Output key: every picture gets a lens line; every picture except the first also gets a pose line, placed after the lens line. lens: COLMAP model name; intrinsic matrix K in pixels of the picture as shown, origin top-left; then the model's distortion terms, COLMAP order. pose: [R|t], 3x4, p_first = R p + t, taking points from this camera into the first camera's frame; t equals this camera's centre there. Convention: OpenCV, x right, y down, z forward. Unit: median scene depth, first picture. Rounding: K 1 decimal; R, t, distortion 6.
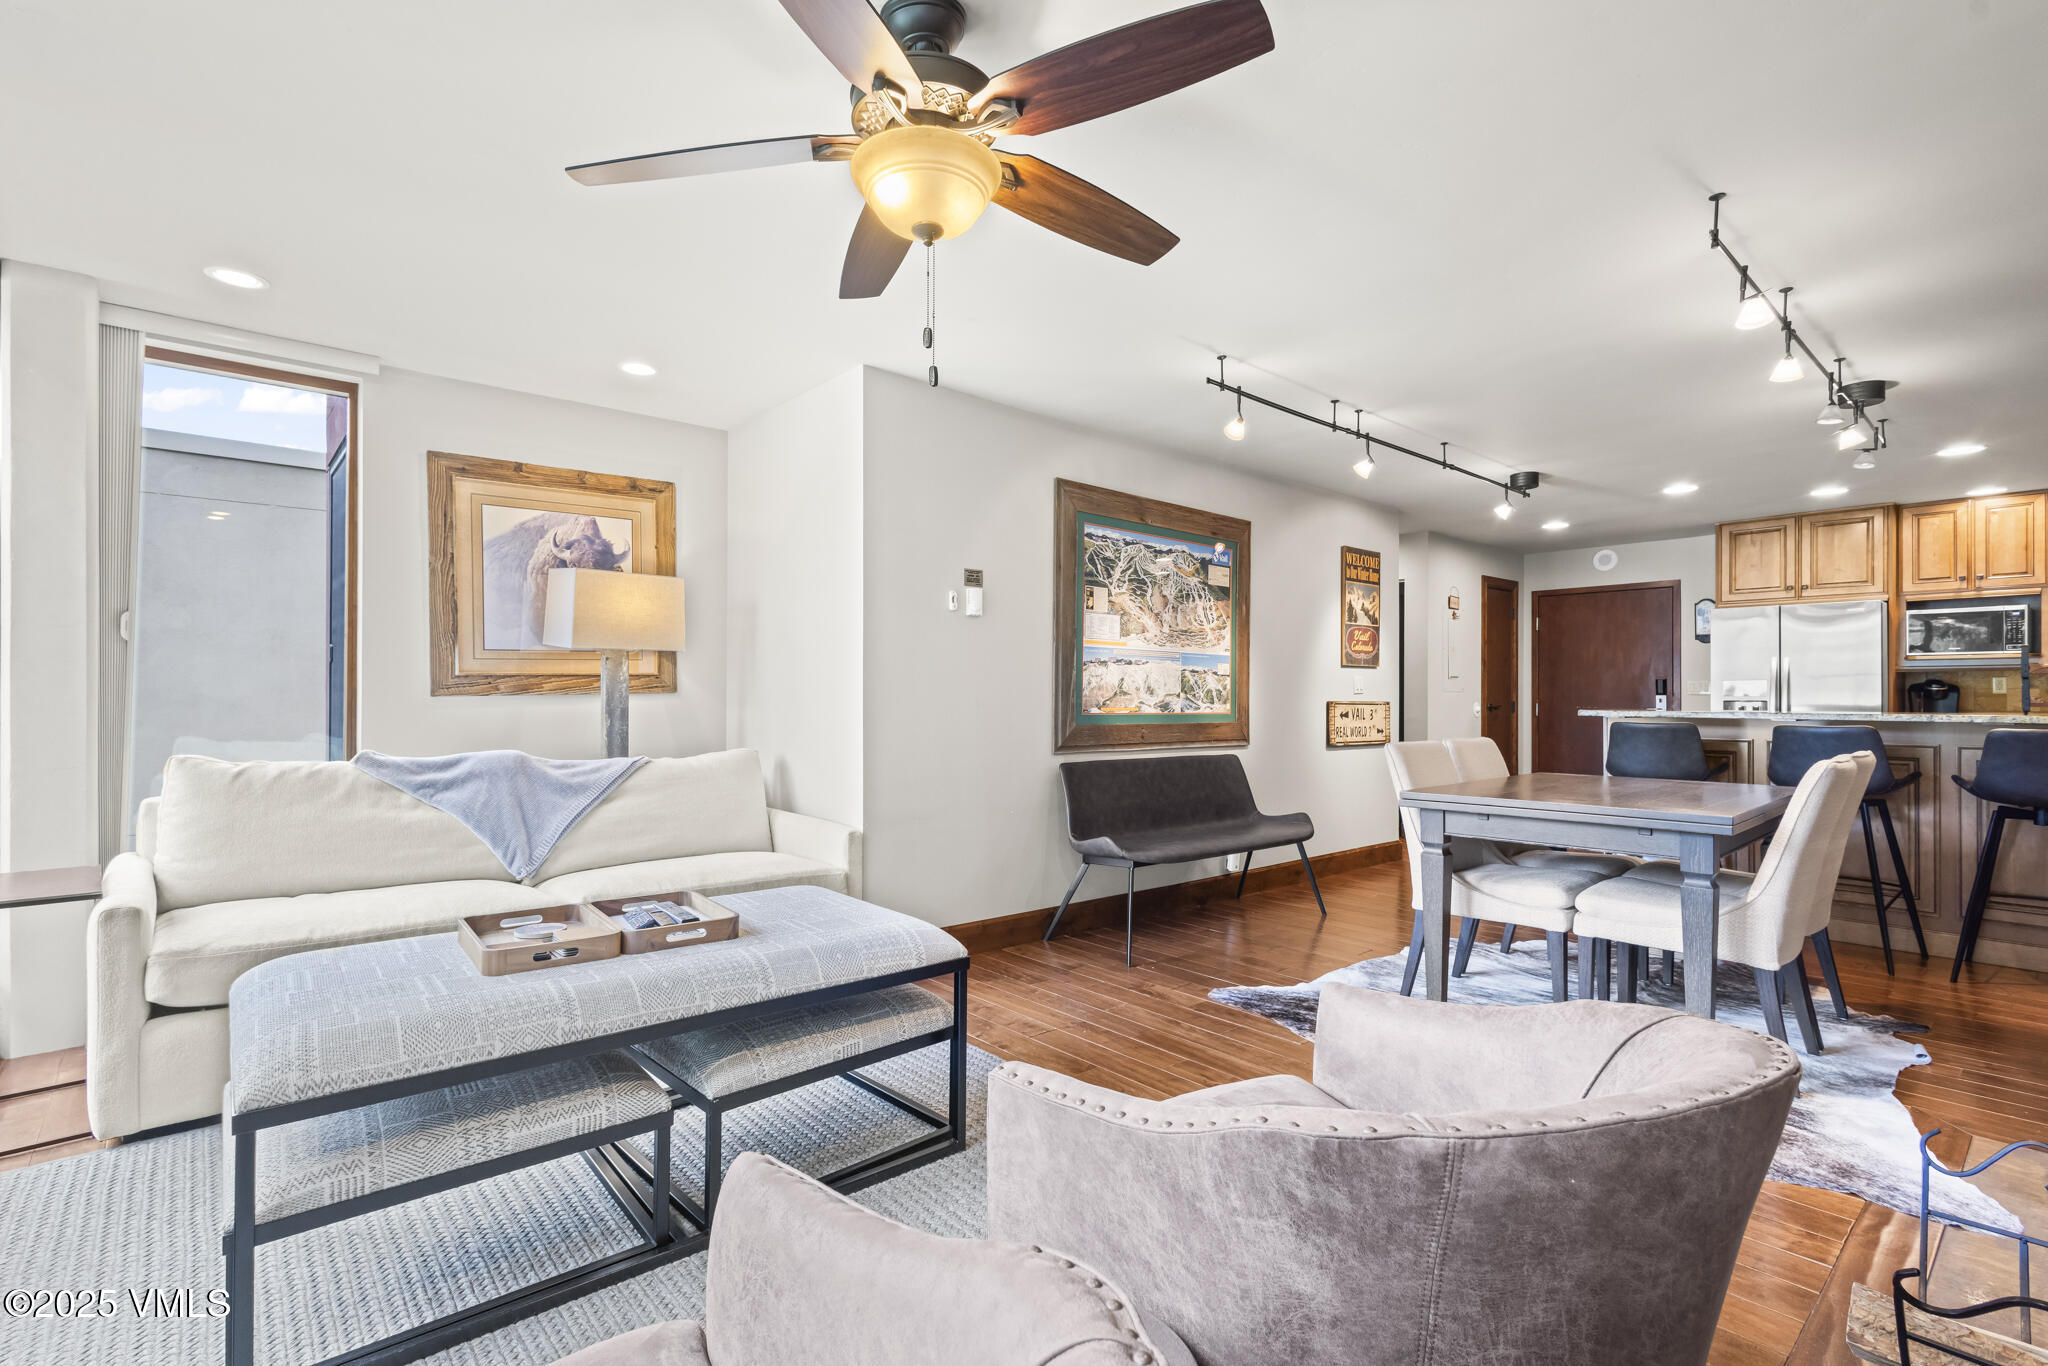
lens RADIAL K [[945.7, 0, 1020.3], [0, 945.7, 692.4], [0, 0, 1]] dist [0.012658, -0.004055]
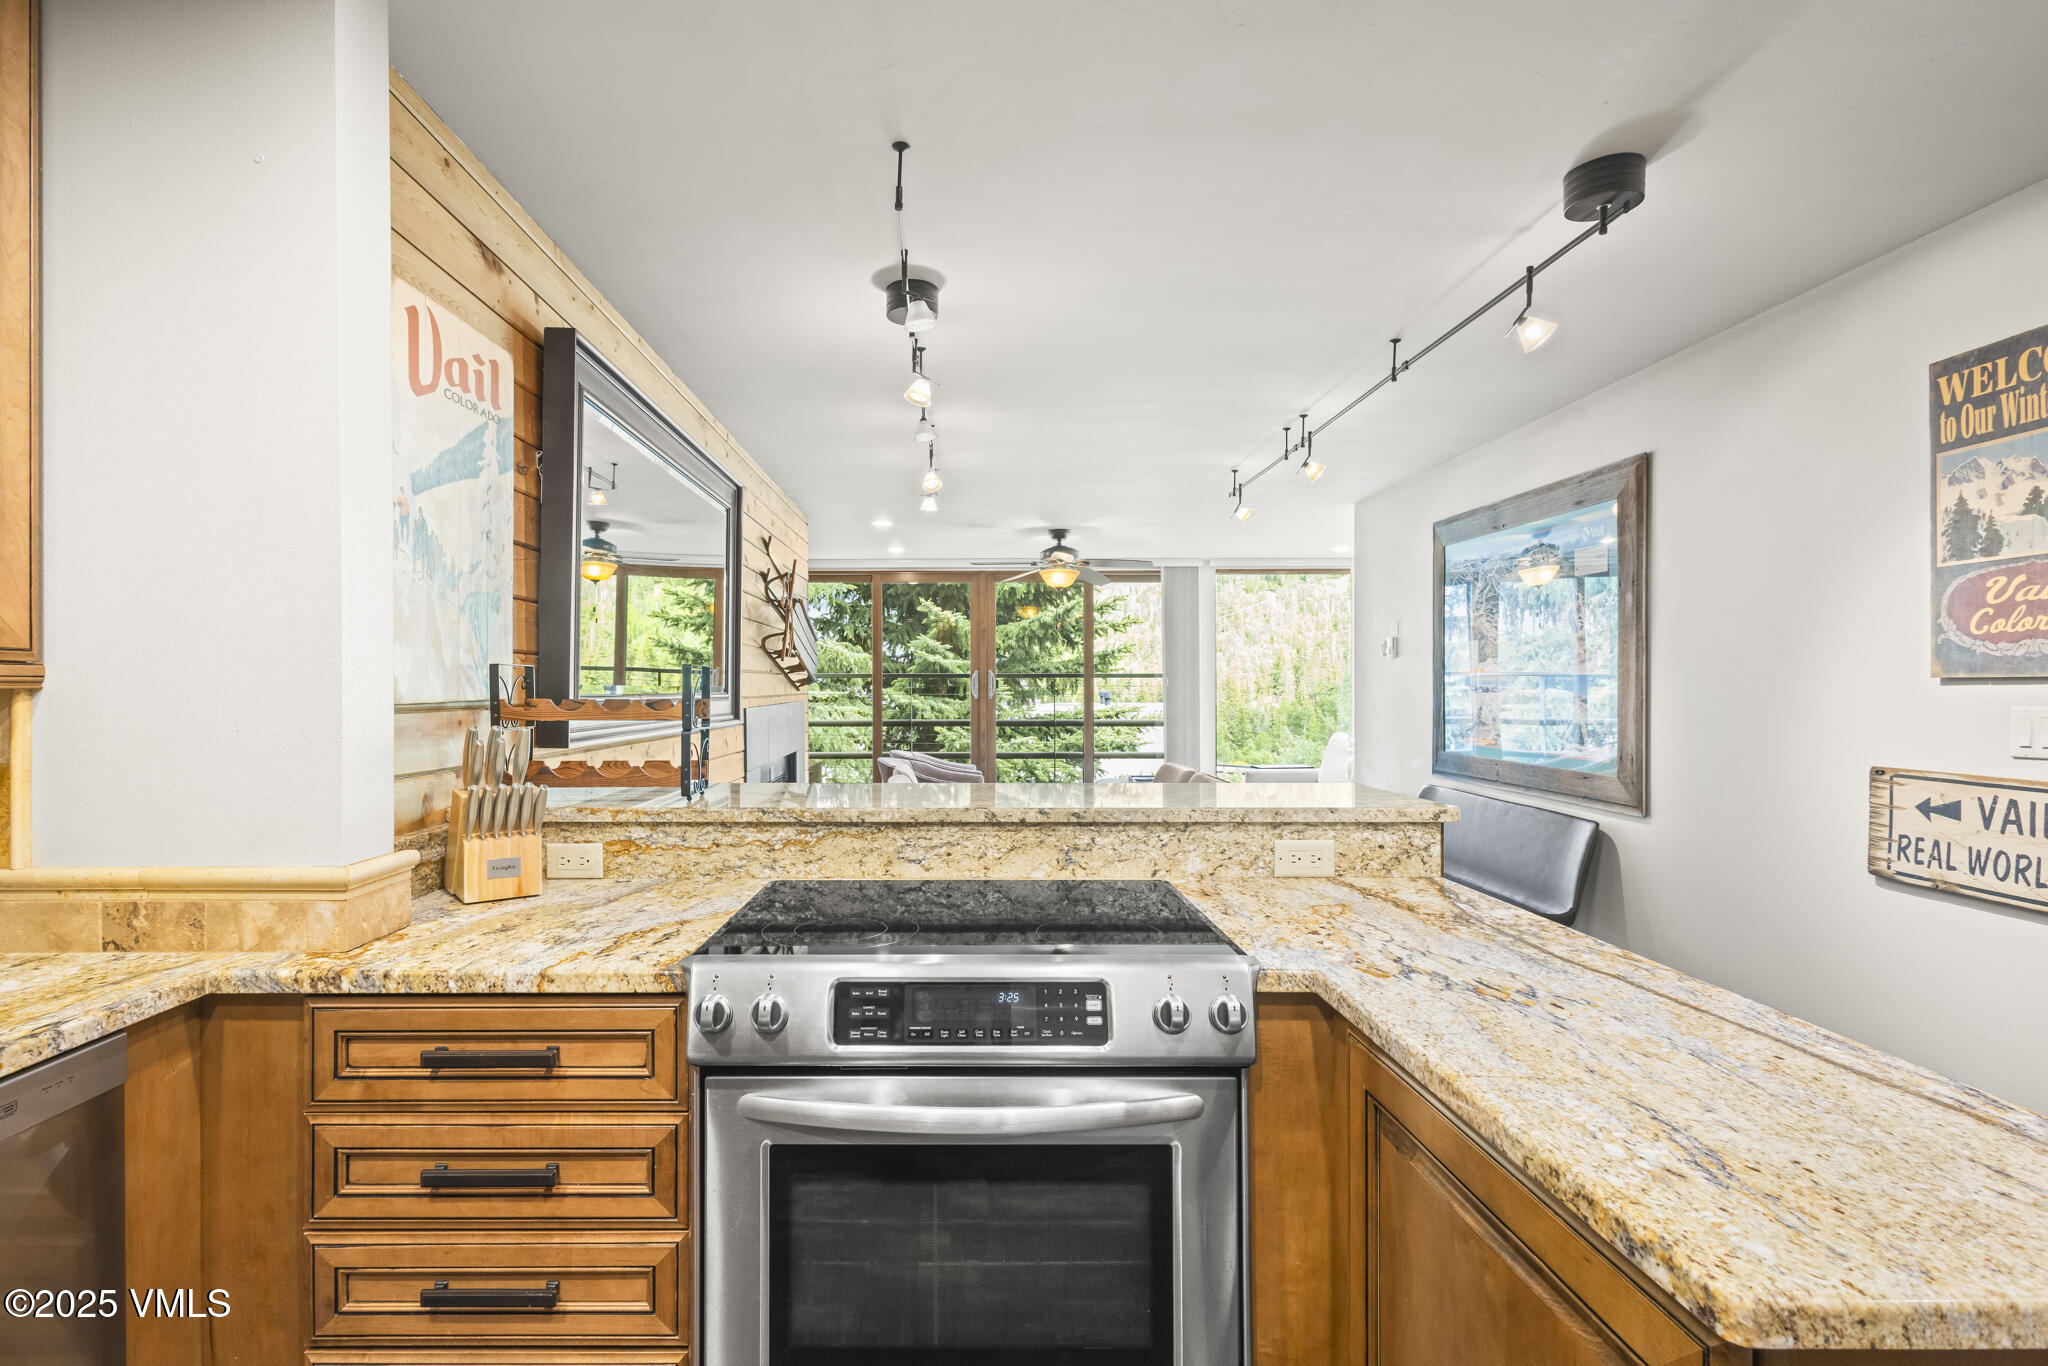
lens RADIAL K [[945.7, 0, 976.7], [0, 945.7, 692.1], [0, 0, 1]] dist [0.012658, -0.004055]
pose [[-0.652483, -0.002447, -0.757799, 1.158860], [-0.001291, 0.999997, -0.002118, -0.028320], [0.757802, -0.000403, -0.652484, 1.258548]]
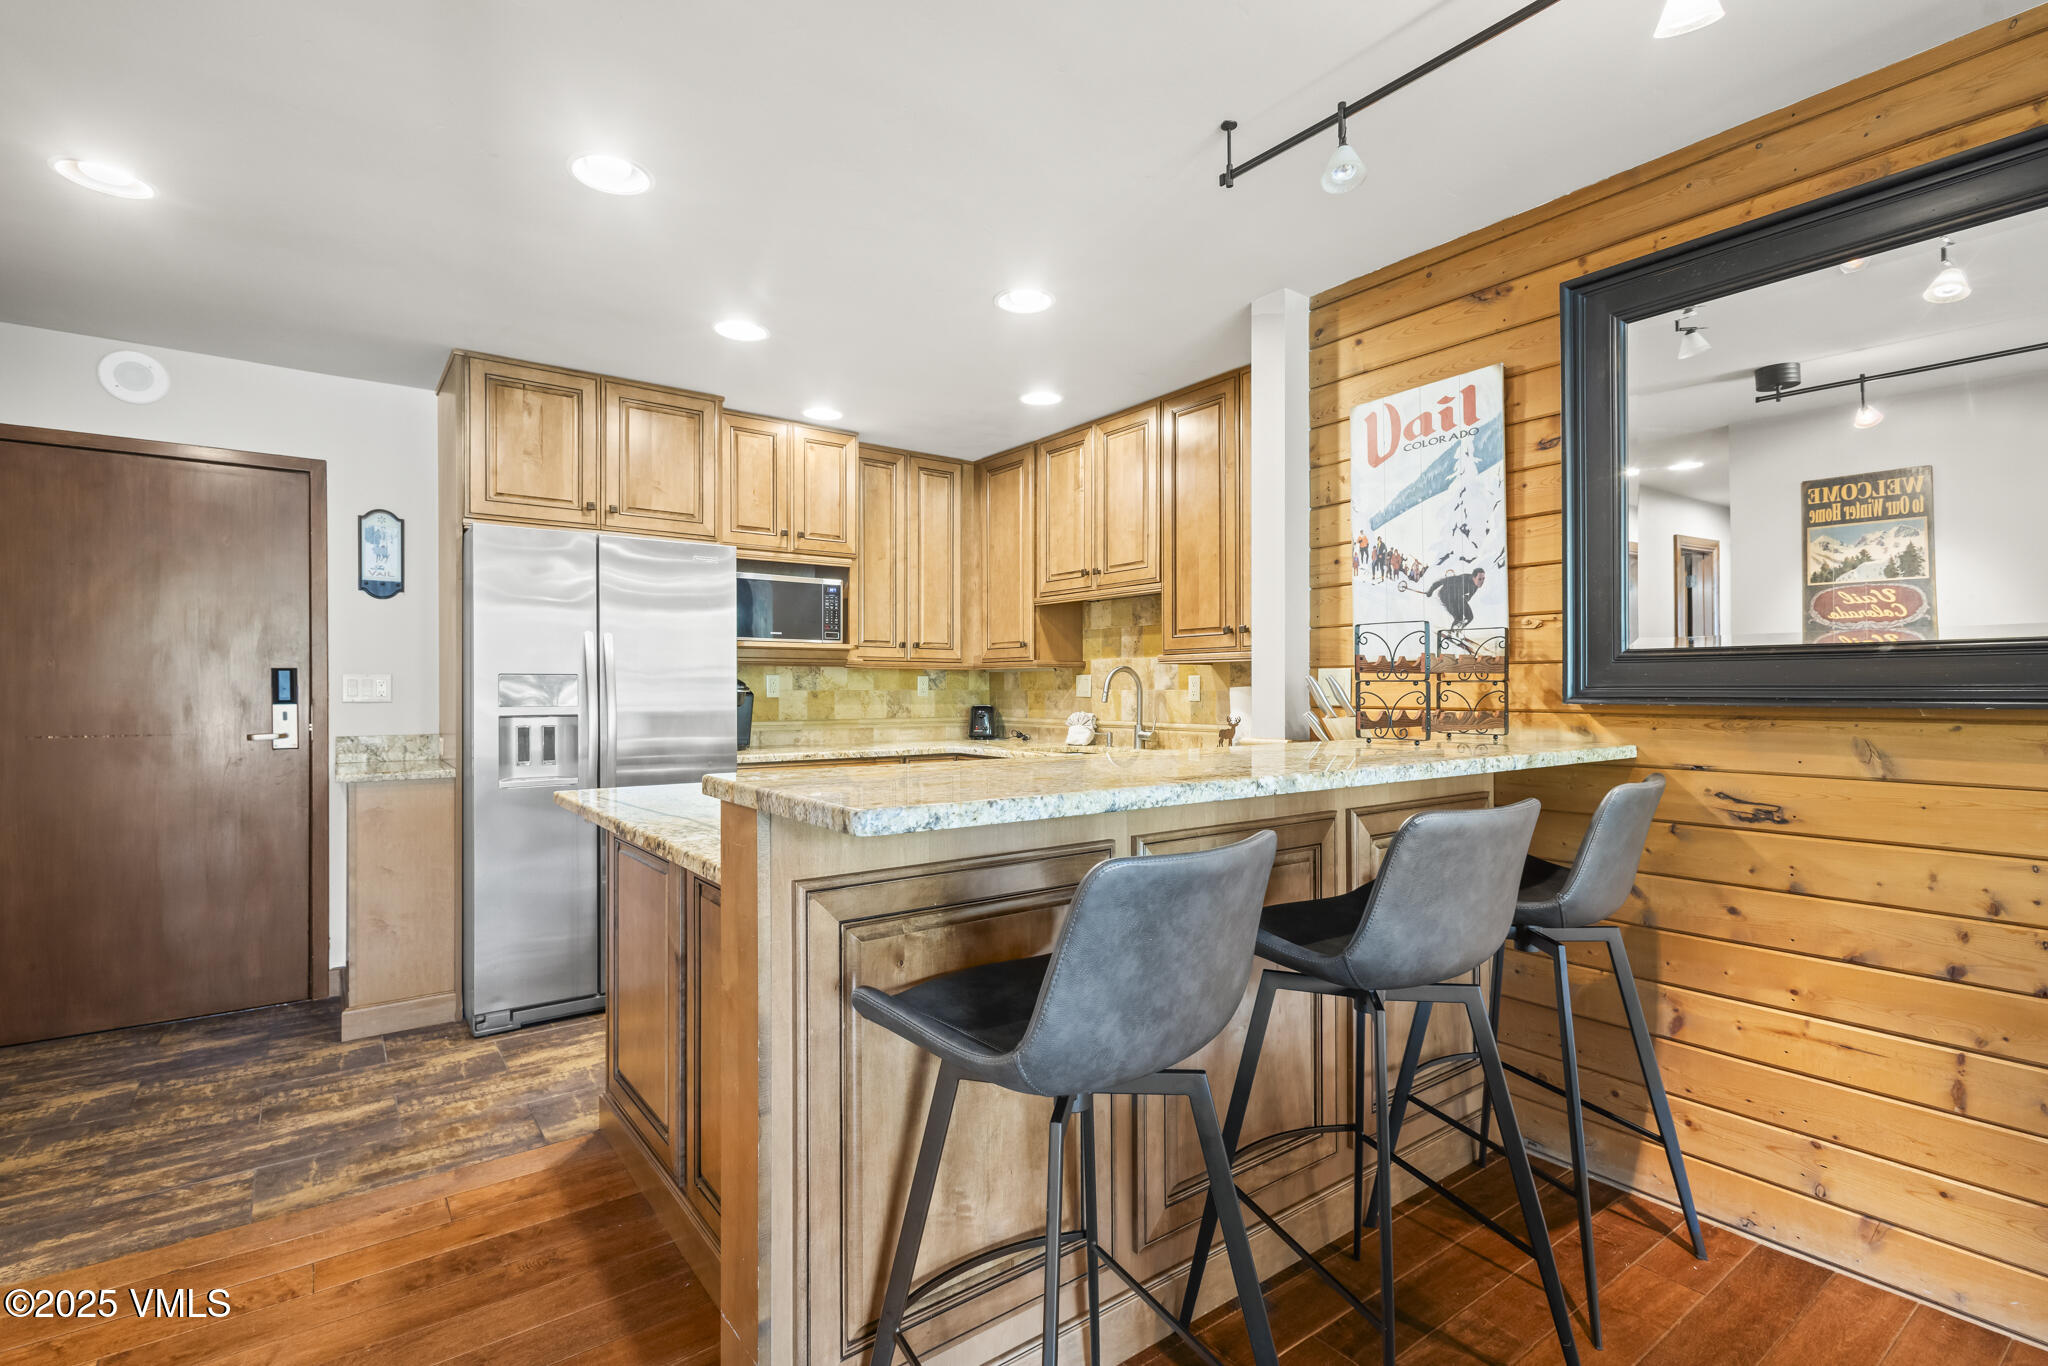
lens RADIAL K [[945.7, 0, 1019.2], [0, 945.7, 692.4], [0, 0, 1]] dist [0.012658, -0.004055]
pose [[0.085054, -0.004005, 0.996368, 0.411723], [-0.000566, 0.999992, 0.004068, -0.007818], [-0.996376, -0.000910, 0.085051, 1.017002]]
